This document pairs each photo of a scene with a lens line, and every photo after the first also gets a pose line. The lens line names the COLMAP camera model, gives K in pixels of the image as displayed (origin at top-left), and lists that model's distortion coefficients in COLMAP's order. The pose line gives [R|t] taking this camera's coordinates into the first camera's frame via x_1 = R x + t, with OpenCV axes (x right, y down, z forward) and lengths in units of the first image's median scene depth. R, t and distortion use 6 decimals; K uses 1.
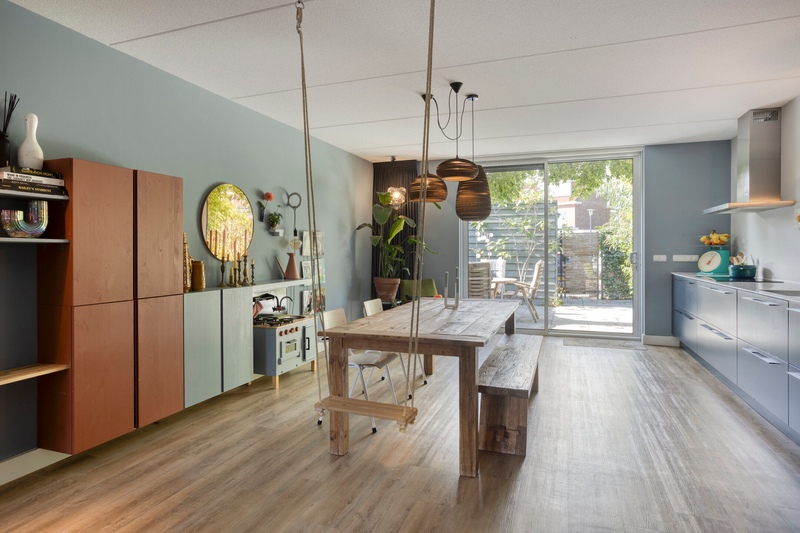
lens RADIAL K [[473.6, 0, 399.5], [0, 473.6, 244.8], [0, 0, 1]] dist [-0.001117, 0.043371]
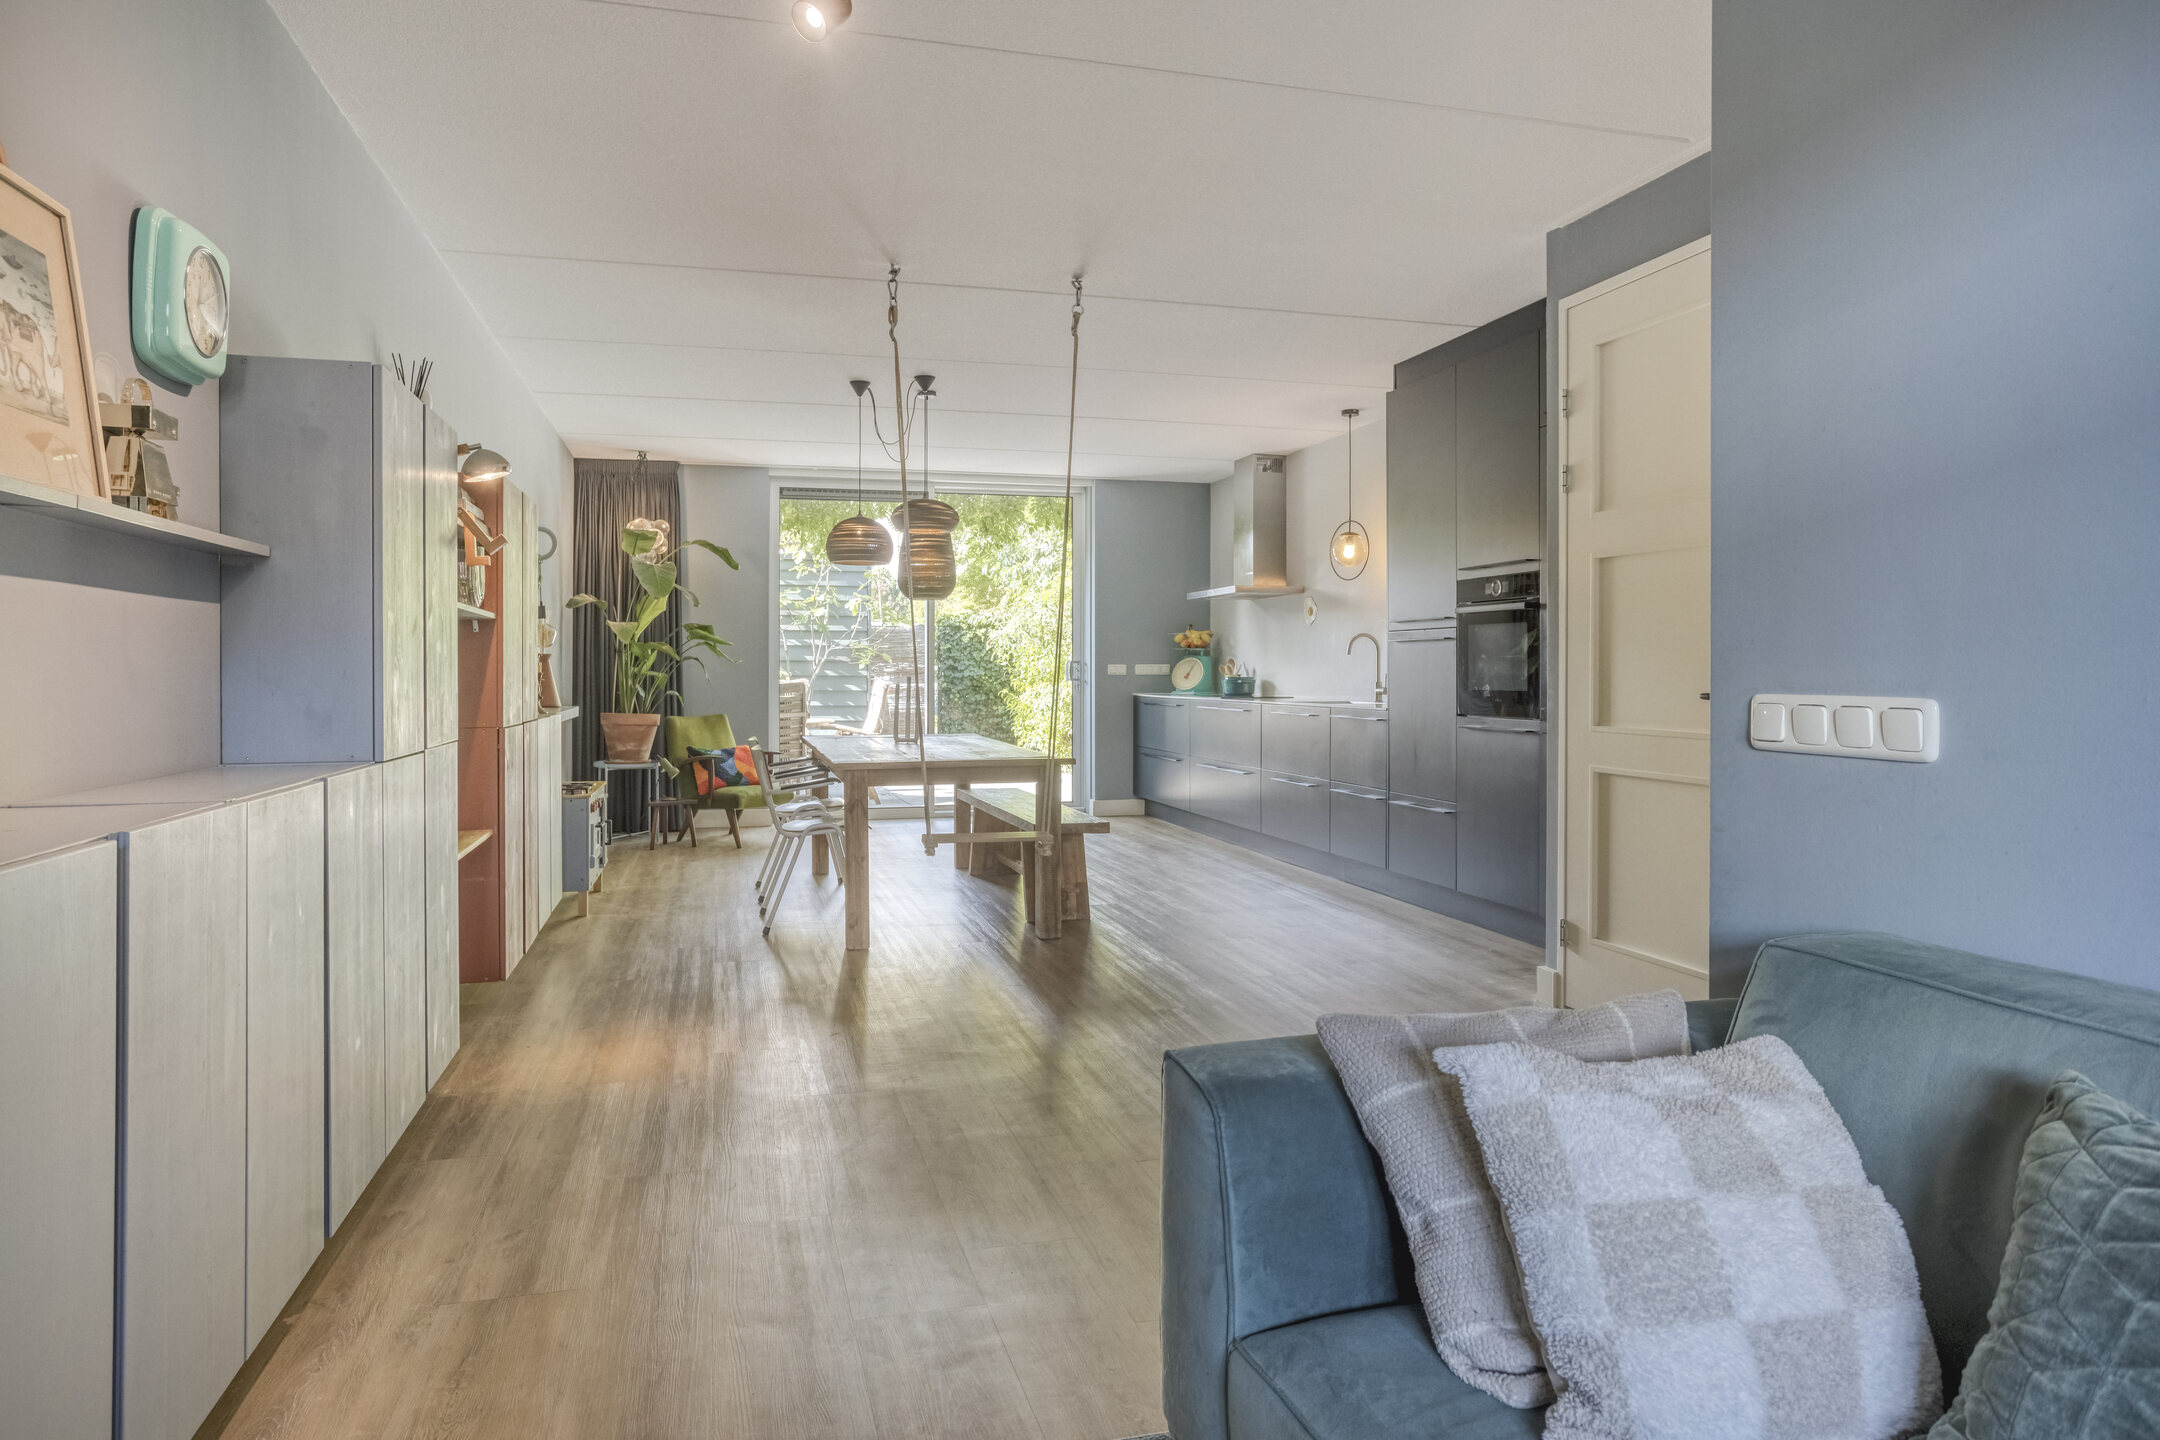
lens RADIAL K [[1278.7, 0, 1078.7], [0, 1278.7, 661.4], [0, 0, 1]] dist [-0.001117, 0.043371]
pose [[0.822616, 0.003951, 0.568583, -0.382037], [-0.005046, 0.999987, 0.000350, 0.016697], [-0.568574, -0.003157, 0.822626, -0.274906]]
